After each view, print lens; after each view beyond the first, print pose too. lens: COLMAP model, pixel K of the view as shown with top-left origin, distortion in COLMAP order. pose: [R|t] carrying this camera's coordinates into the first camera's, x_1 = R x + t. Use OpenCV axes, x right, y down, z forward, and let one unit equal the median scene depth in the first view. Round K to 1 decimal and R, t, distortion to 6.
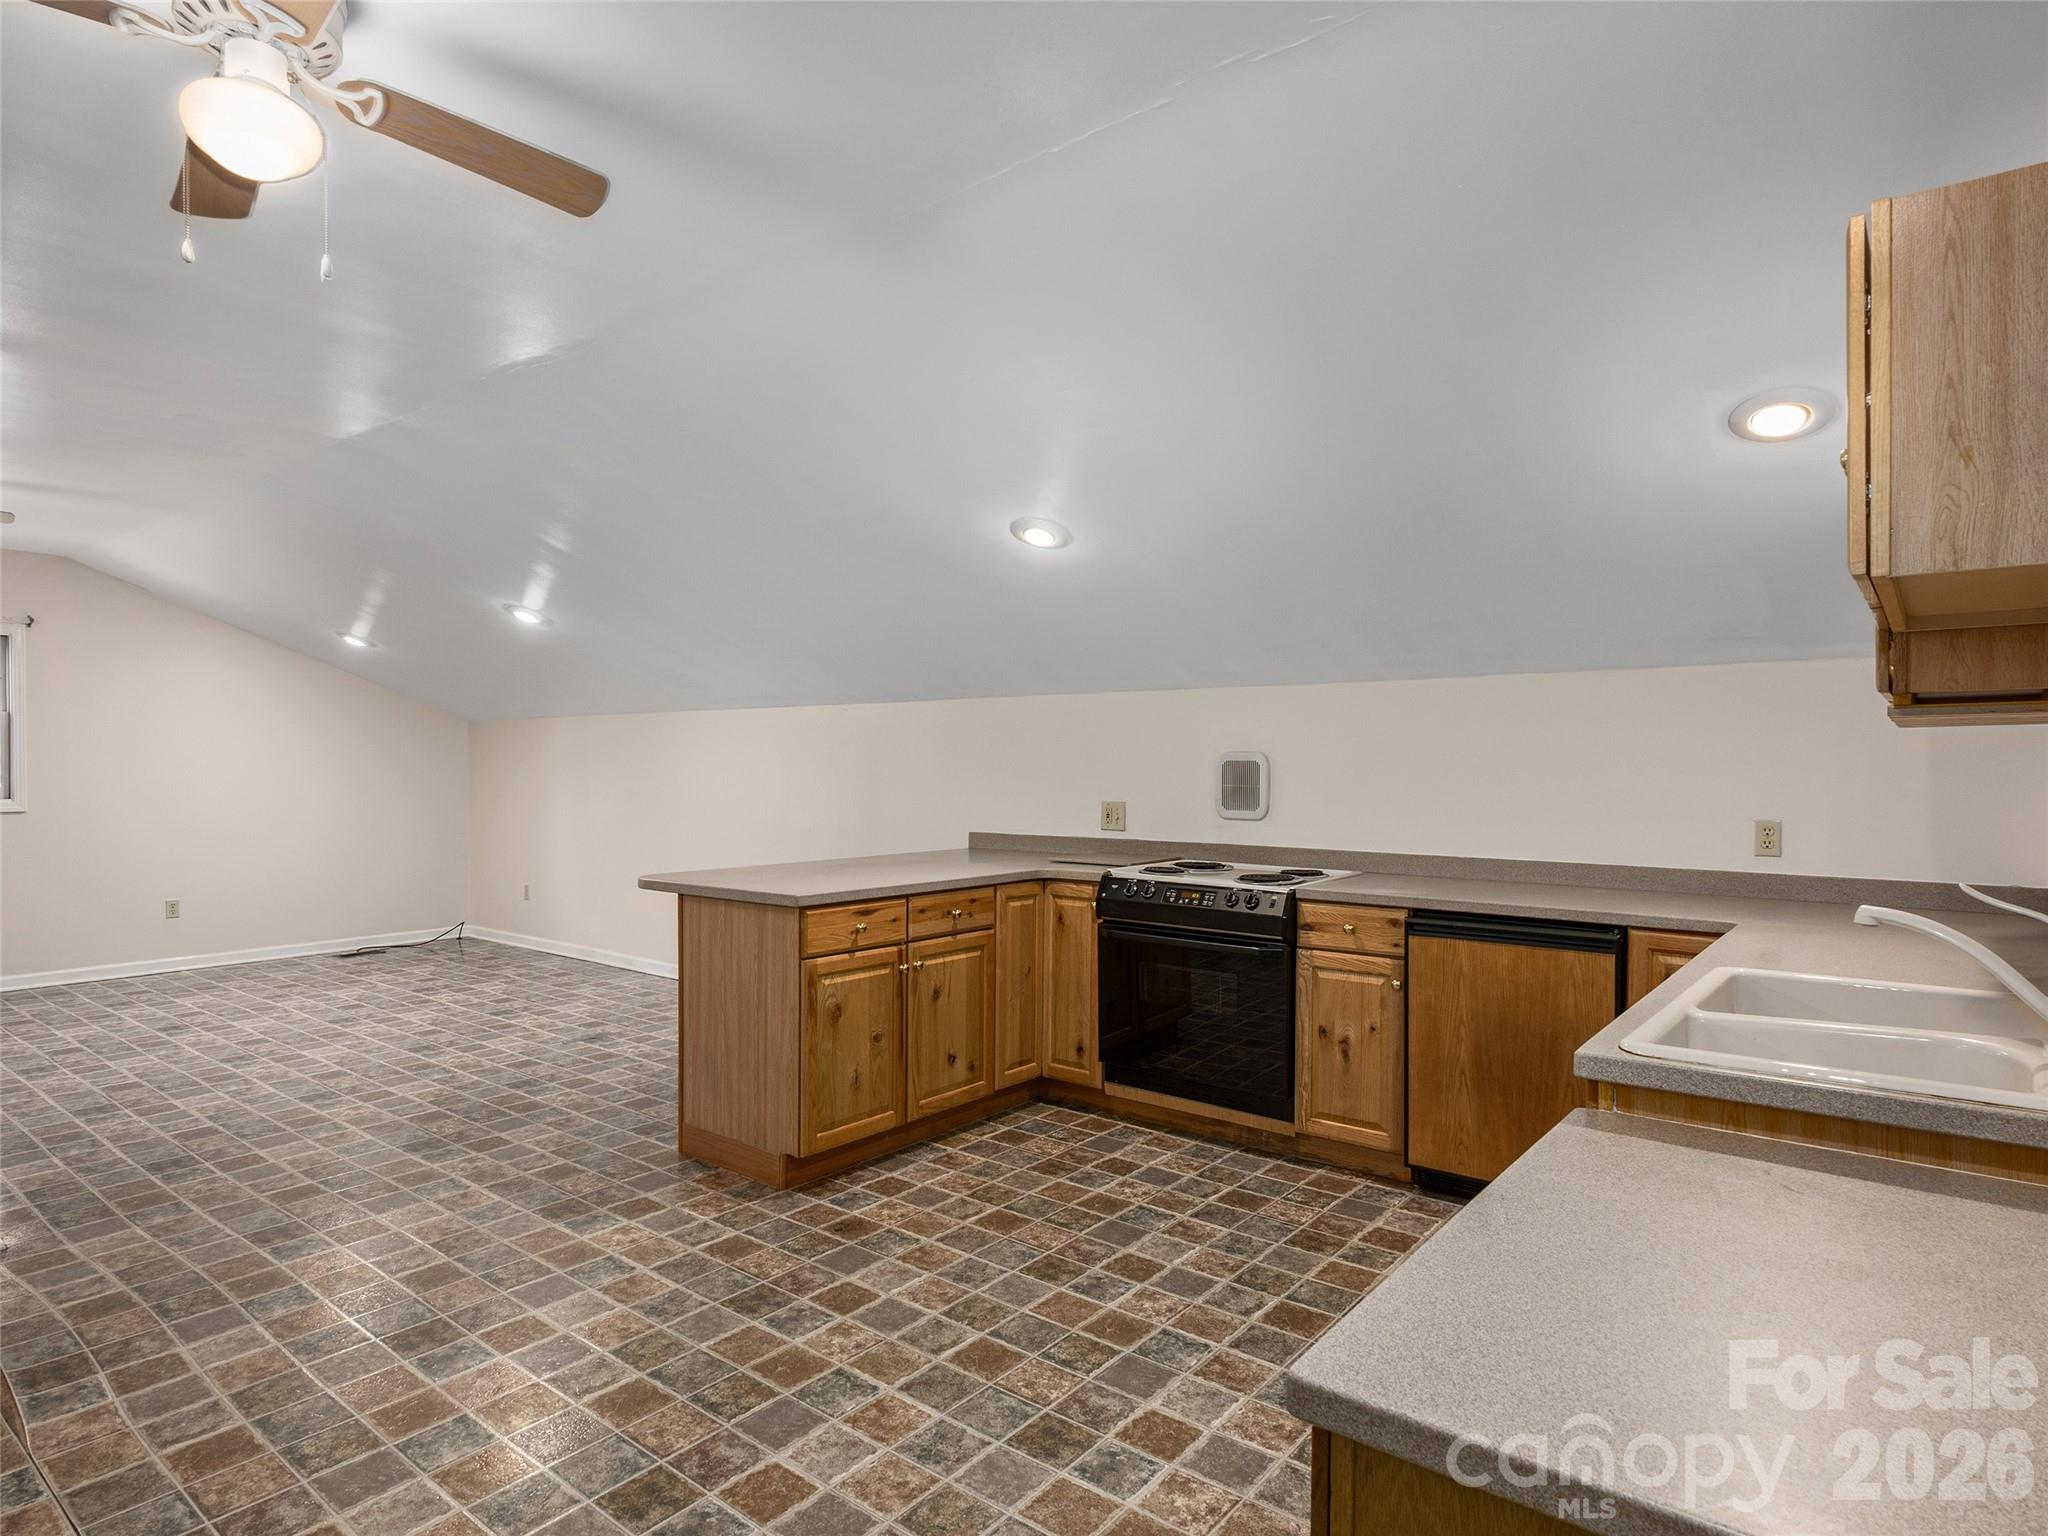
lens RADIAL K [[1124.5, 0, 1022.8], [0, 1124.5, 769.1], [0, 0, 1]] dist [-0.001231, -0.002135]
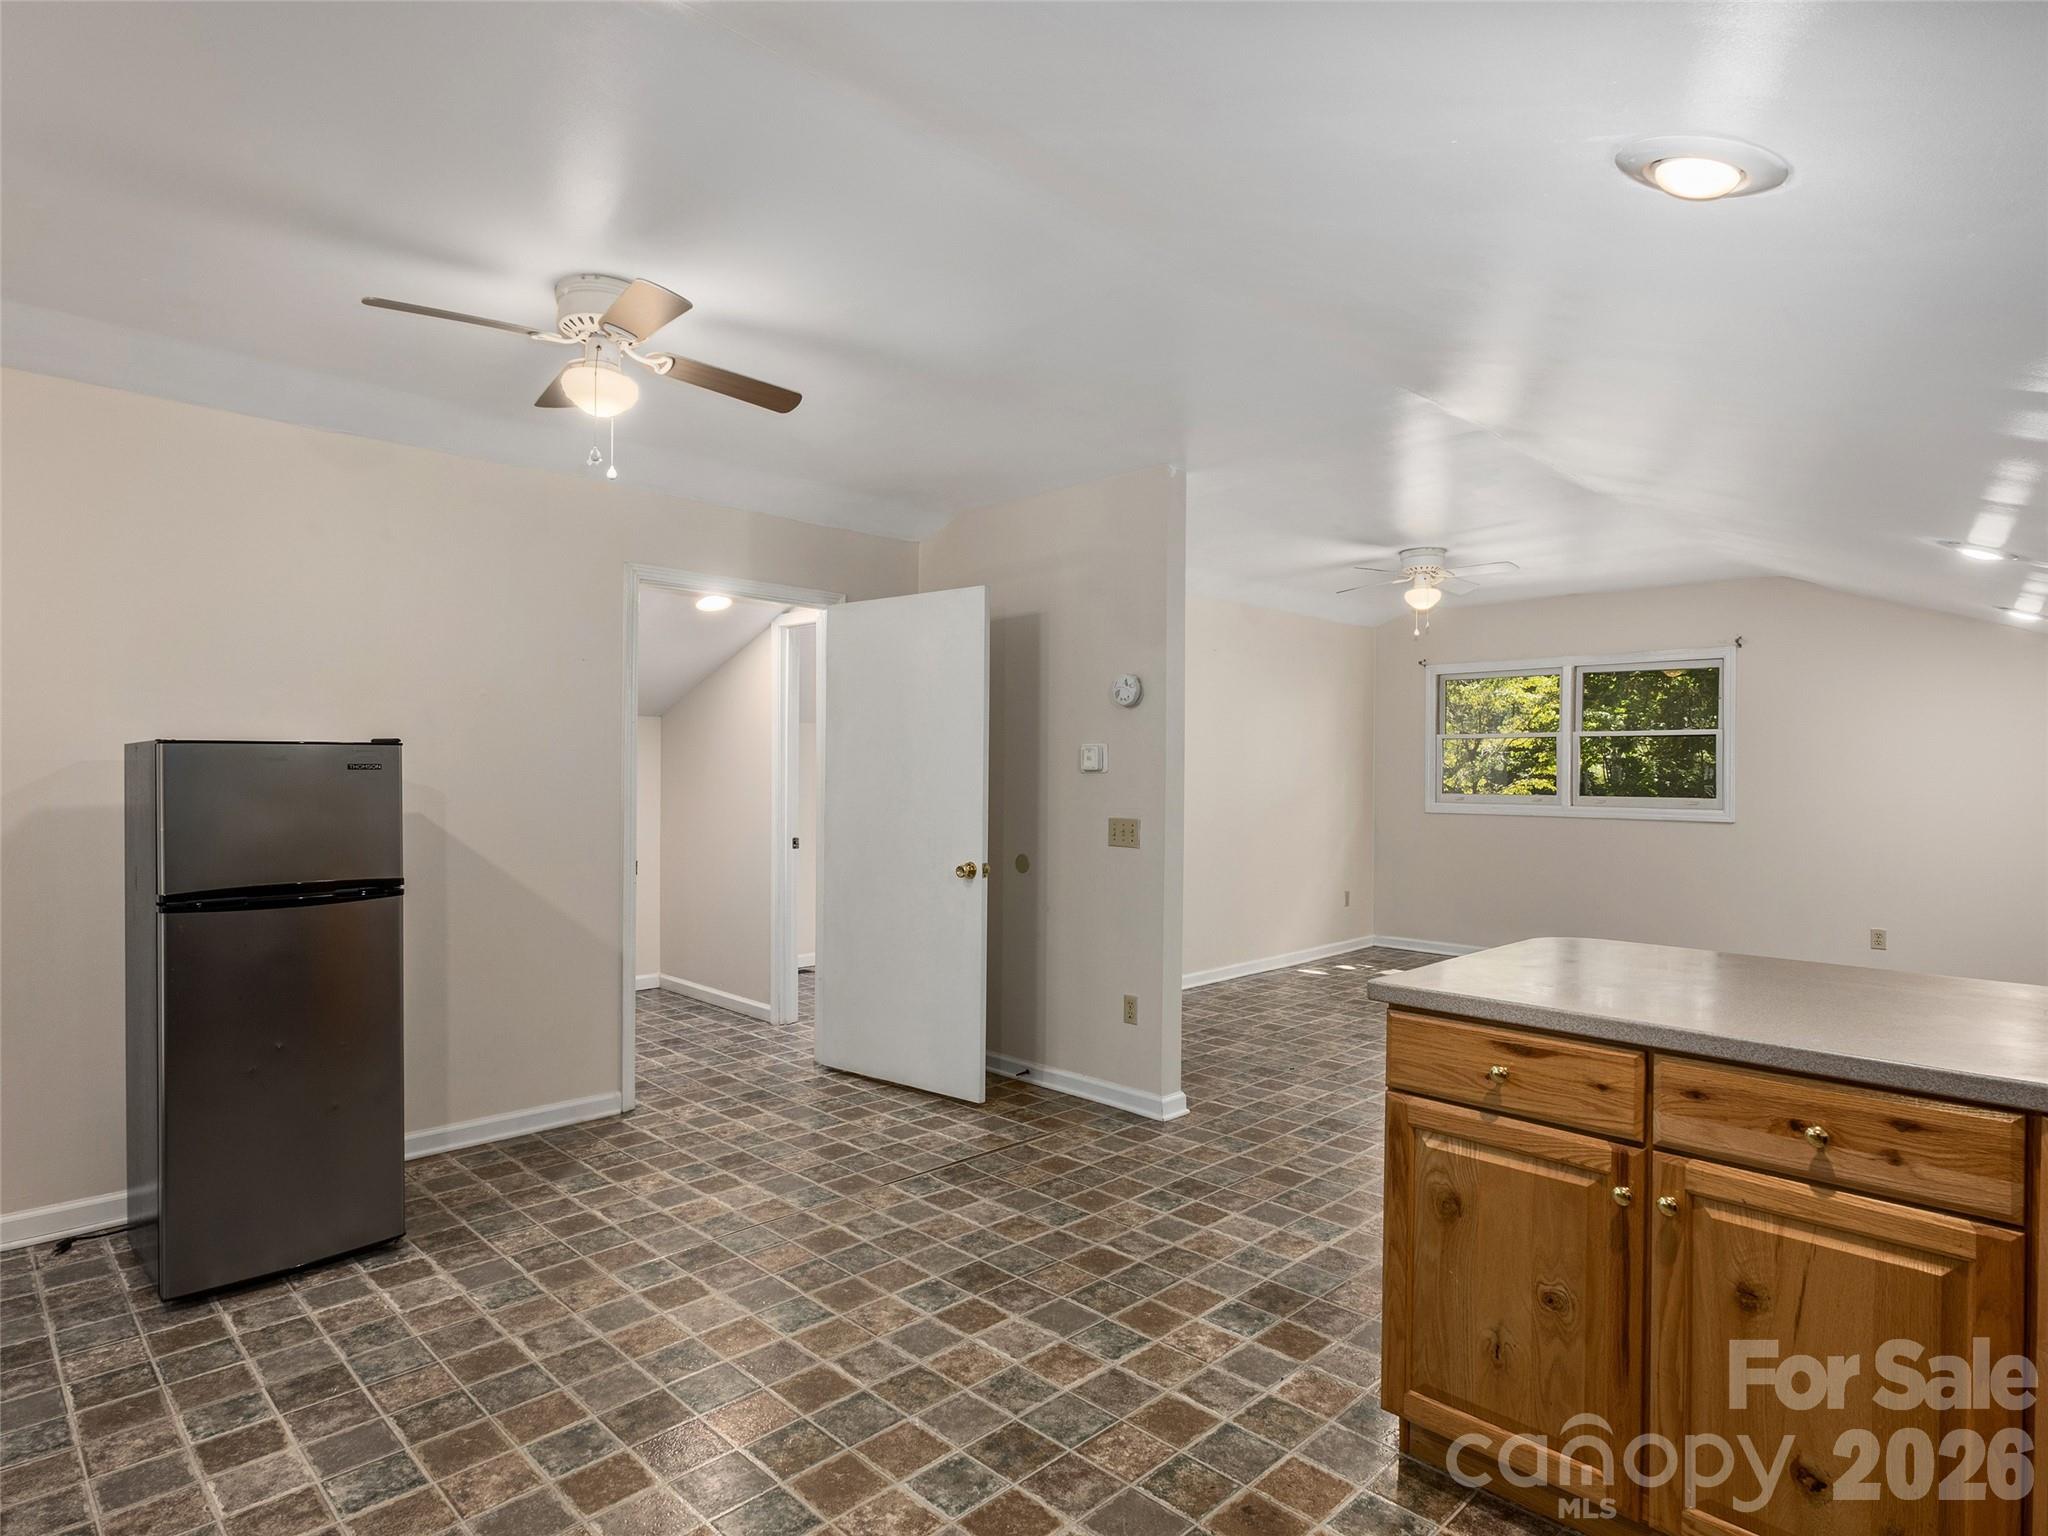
lens RADIAL K [[1124.5, 0, 1033.8], [0, 1124.5, 772.5], [0, 0, 1]] dist [-0.001231, -0.002135]
pose [[-0.097841, -0.001021, -0.995202, 0.413540], [-0.013417, 0.999910, 0.000293, -0.001462], [0.995112, 0.013381, -0.097846, 0.816892]]
